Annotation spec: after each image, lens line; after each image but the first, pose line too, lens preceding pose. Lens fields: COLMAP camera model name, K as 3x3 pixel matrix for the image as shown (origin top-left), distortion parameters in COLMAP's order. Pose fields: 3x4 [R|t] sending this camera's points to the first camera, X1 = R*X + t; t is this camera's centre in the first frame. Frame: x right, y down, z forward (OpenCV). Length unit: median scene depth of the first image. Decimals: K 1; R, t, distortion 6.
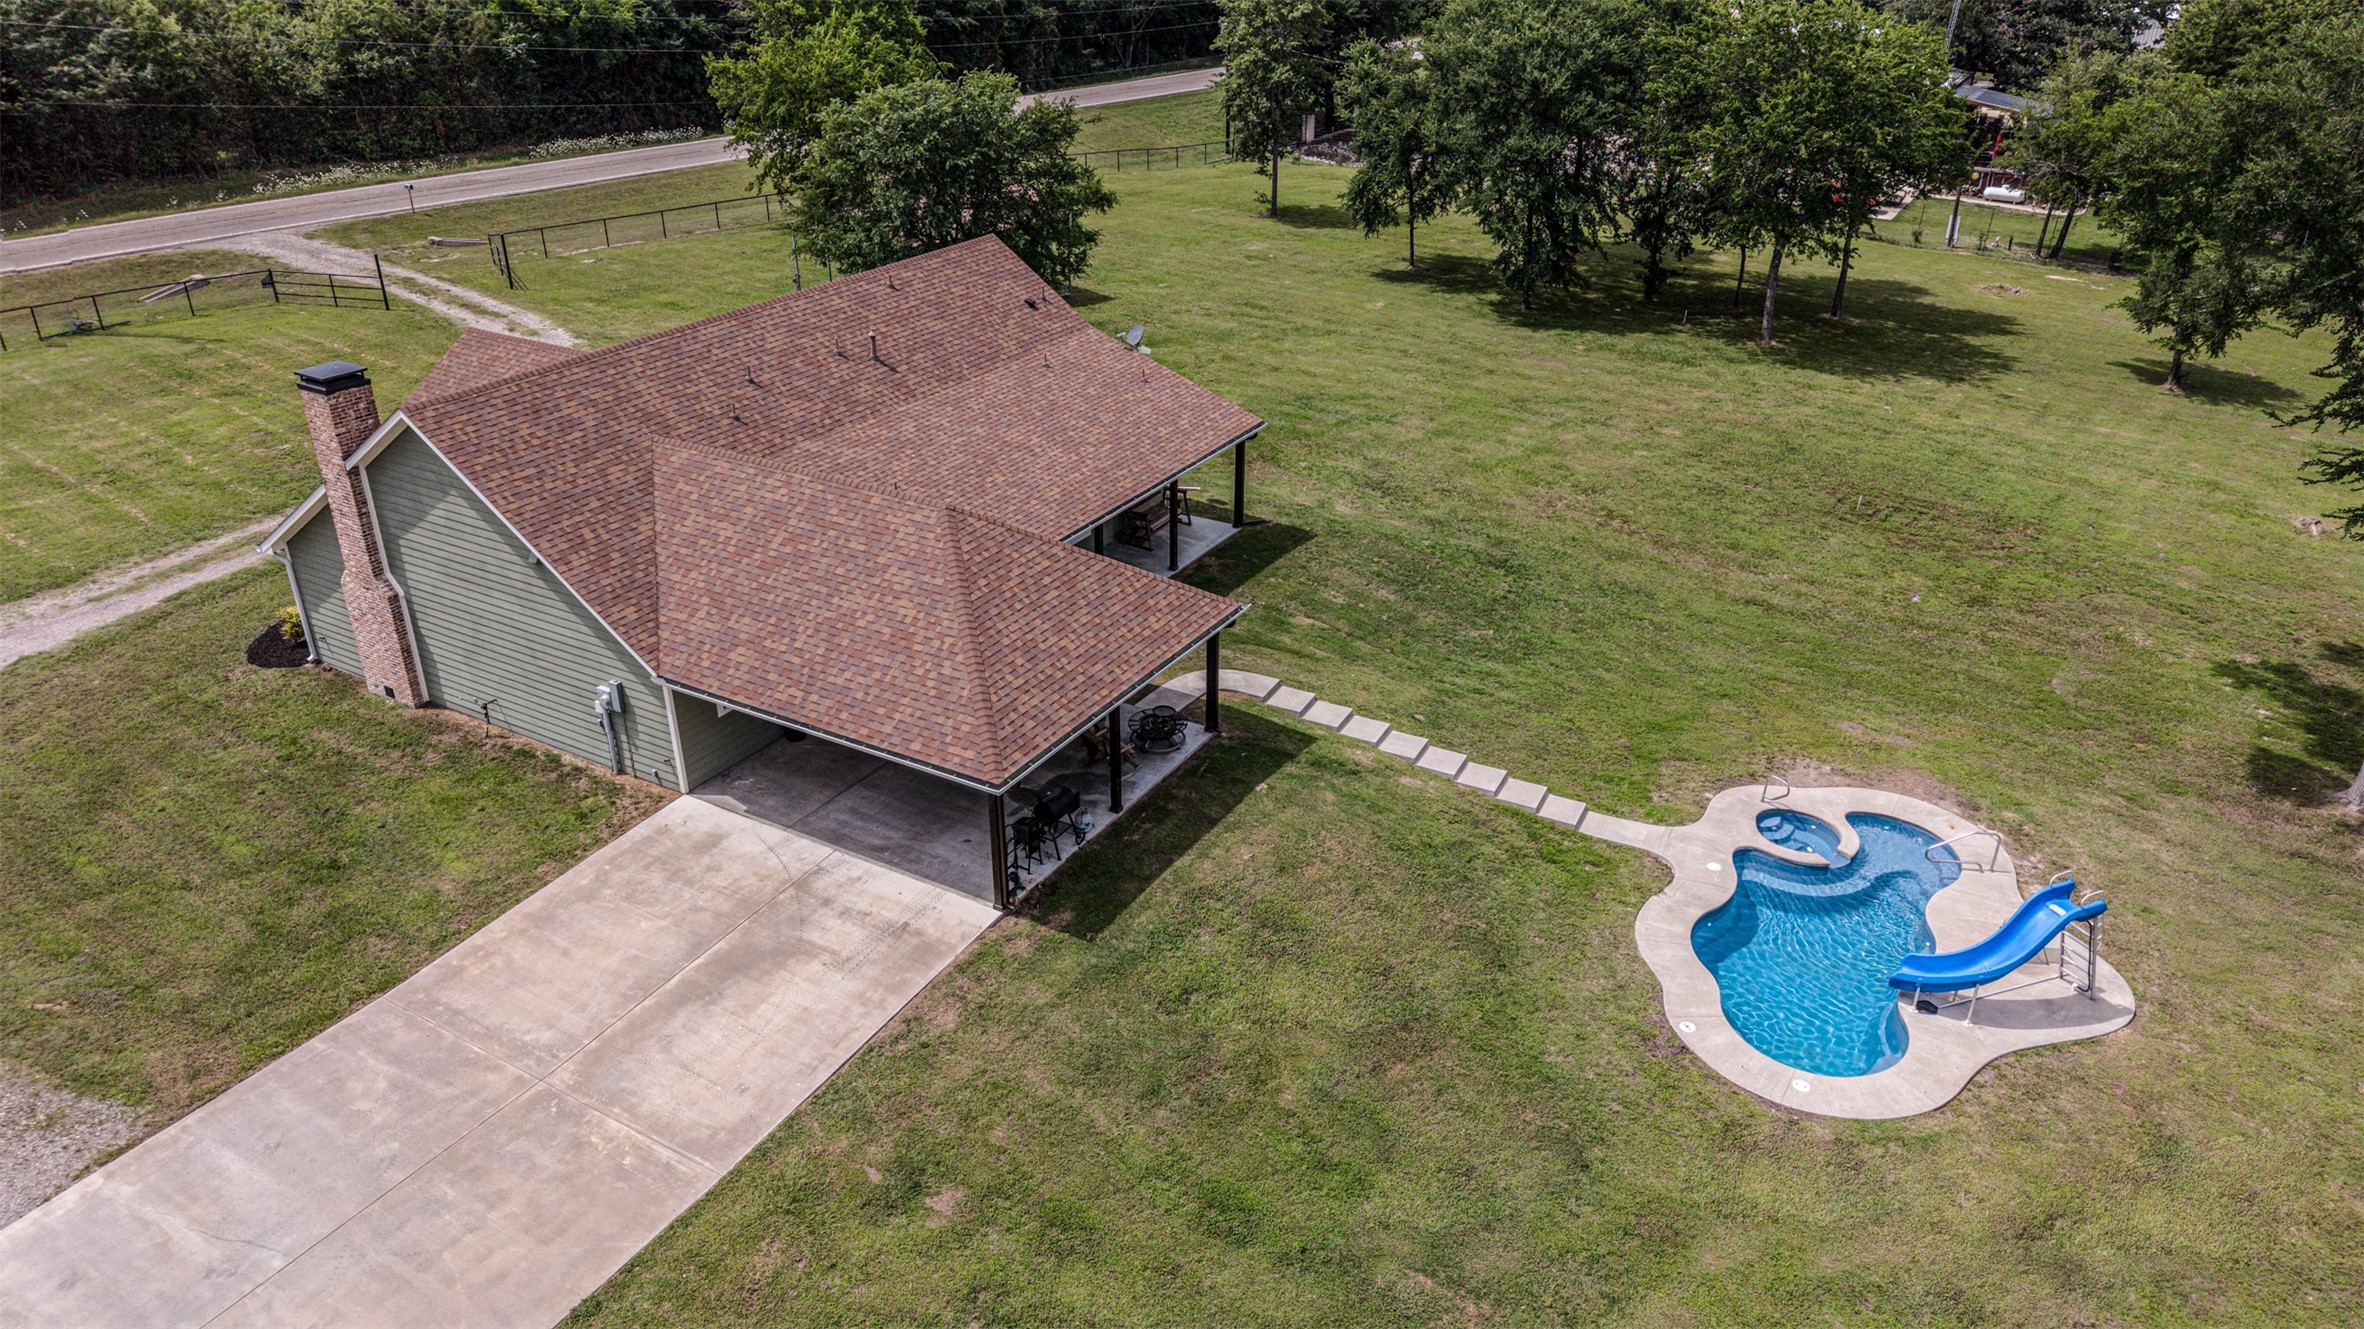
lens RADIAL K [[1589.7, 0, 1187.1], [0, 1589.7, 659.6], [0, 0, 1]] dist [0.020460, -0.024656]
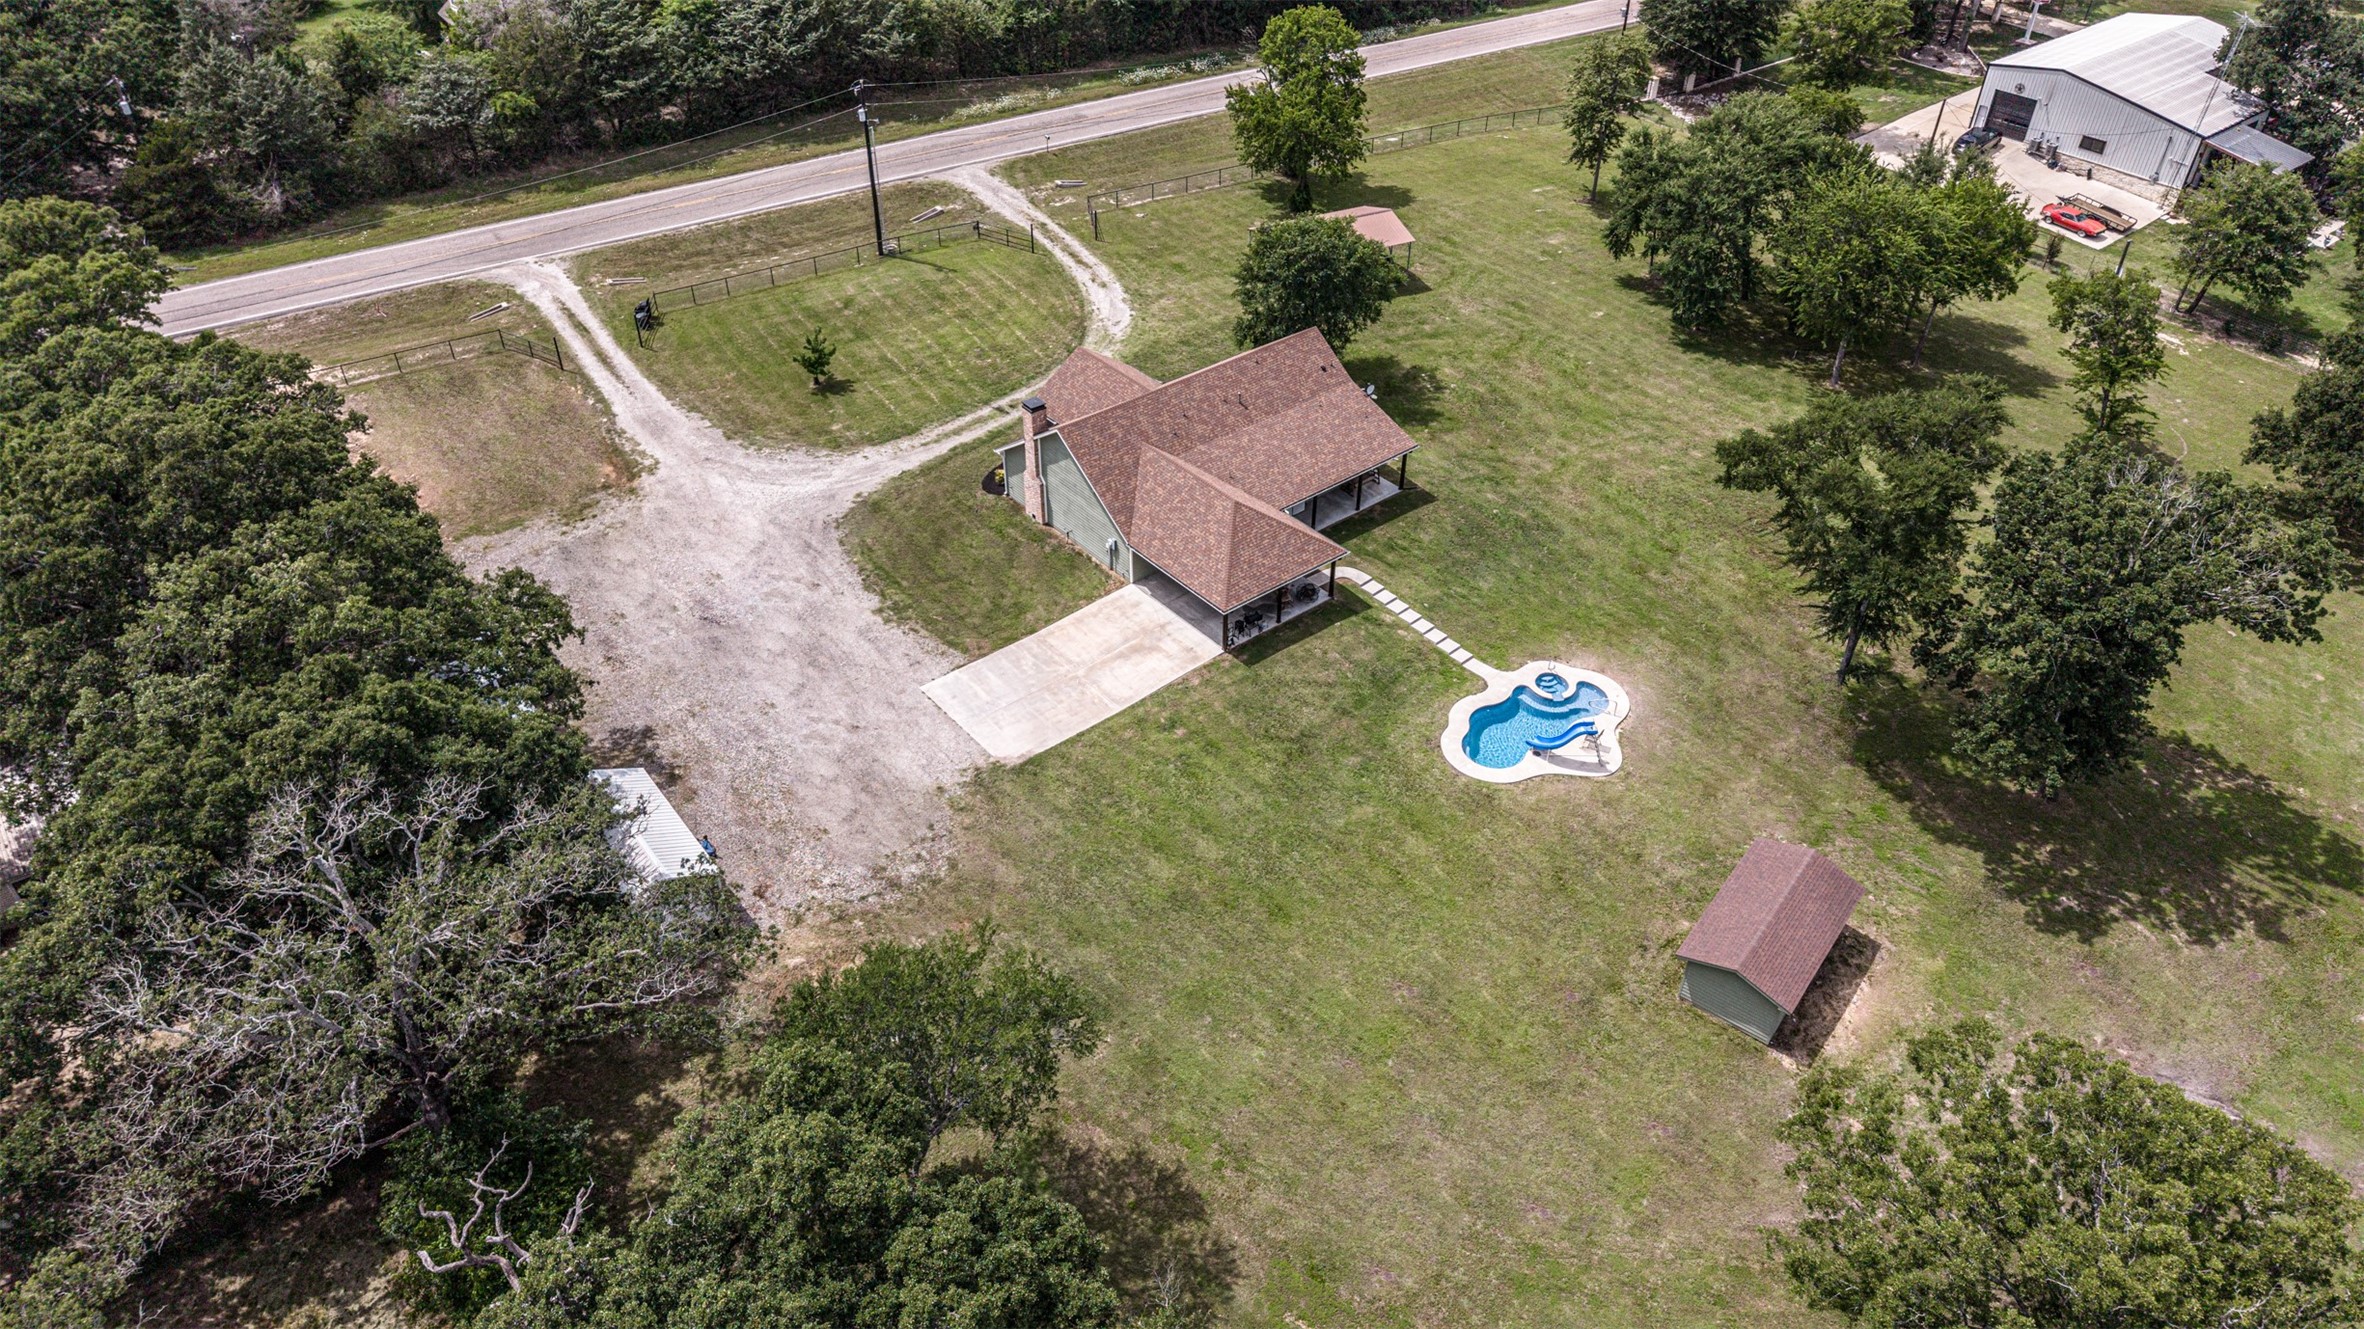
lens RADIAL K [[1589.7, 0, 1188.1], [0, 1589.7, 677.1], [0, 0, 1]] dist [0.020460, -0.024656]
pose [[0.941210, 0.214936, -0.260628, 0.498396], [-0.156949, 0.961389, 0.226049, -0.374387], [0.299151, -0.171854, 0.938603, -1.491454]]
